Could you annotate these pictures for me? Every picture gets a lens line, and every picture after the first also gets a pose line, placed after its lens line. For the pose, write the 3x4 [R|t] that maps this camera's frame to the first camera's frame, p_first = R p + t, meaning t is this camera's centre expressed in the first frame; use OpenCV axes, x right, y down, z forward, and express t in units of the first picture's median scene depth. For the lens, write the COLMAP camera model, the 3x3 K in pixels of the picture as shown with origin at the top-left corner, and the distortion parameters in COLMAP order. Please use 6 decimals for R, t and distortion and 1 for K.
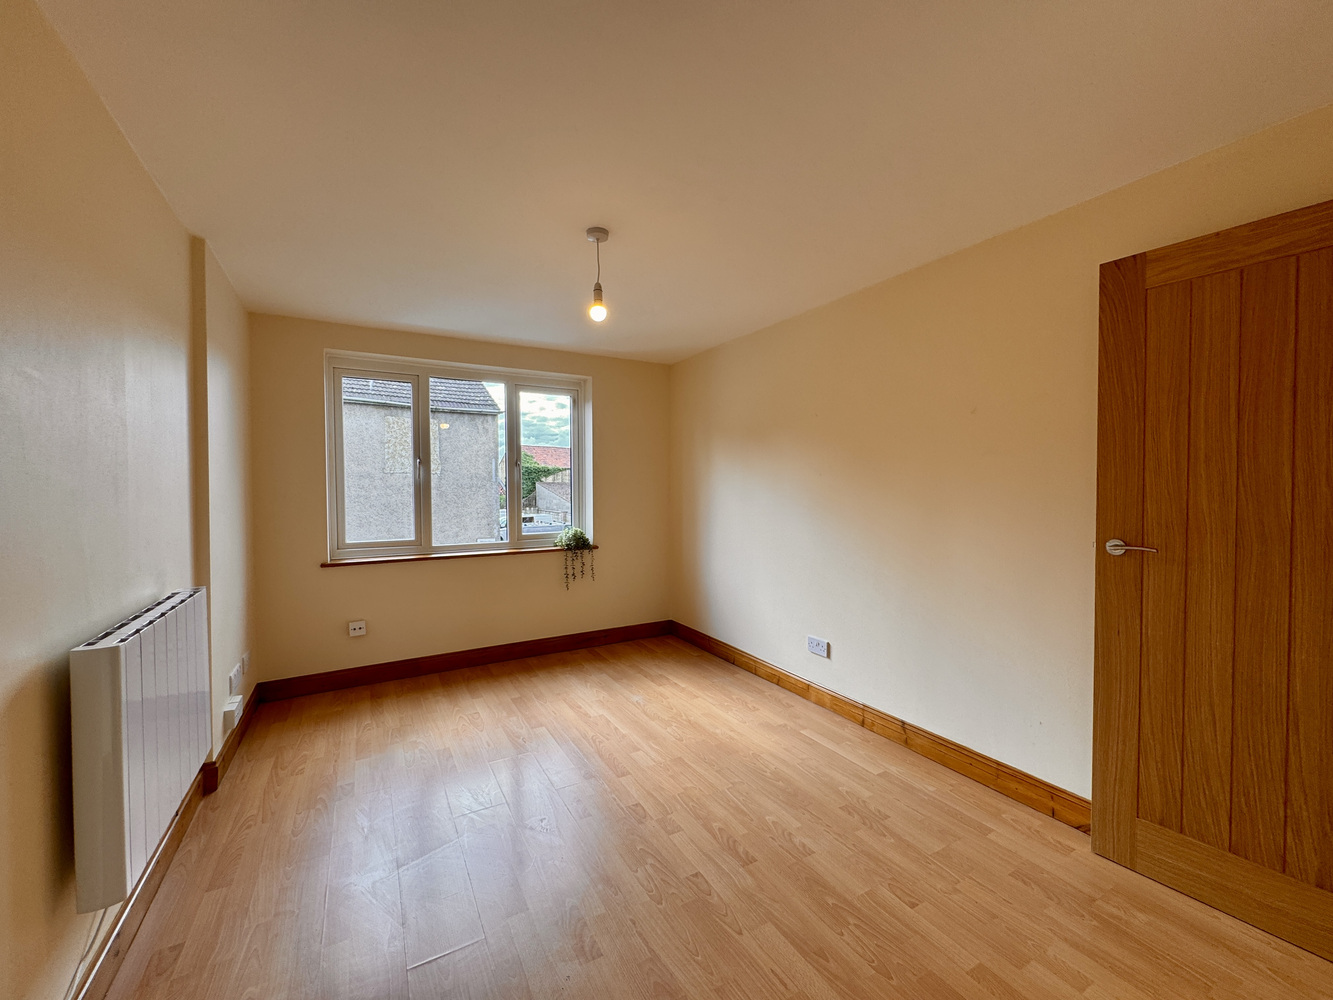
lens RADIAL K [[536.9, 0, 669.4], [0, 536.9, 498.6], [0, 0, 1]] dist [-0.000301, 0.000302]
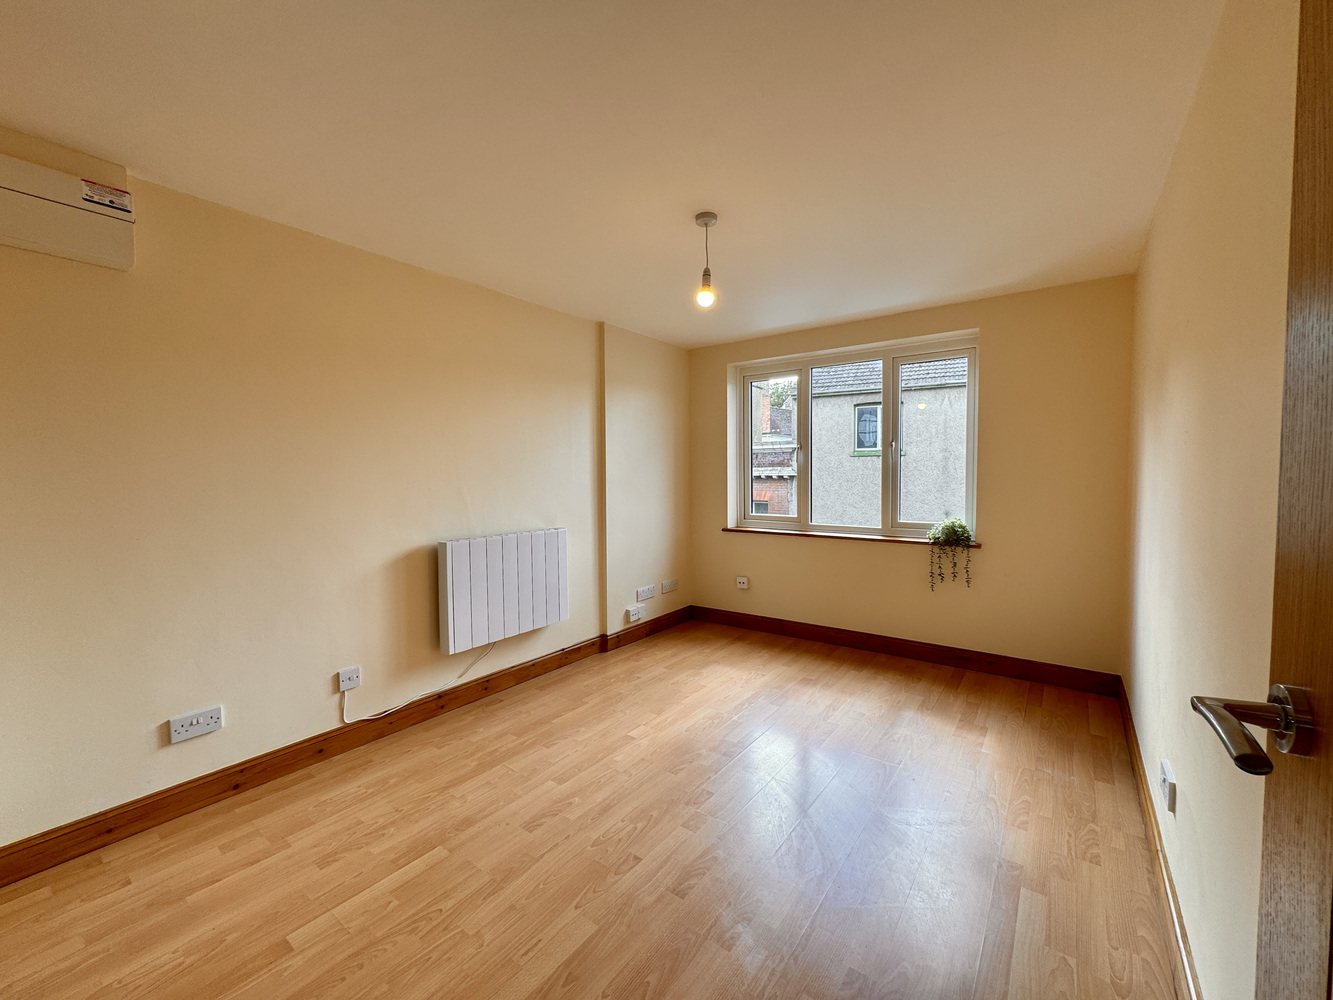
lens RADIAL K [[536.9, 0, 669.4], [0, 536.9, 498.6], [0, 0, 1]] dist [-0.000301, 0.000302]
pose [[0.398456, 0.045666, -0.916050, 0.514056], [-0.013858, 0.998946, 0.043770, -0.008823], [0.917083, -0.004746, 0.398669, 0.351307]]
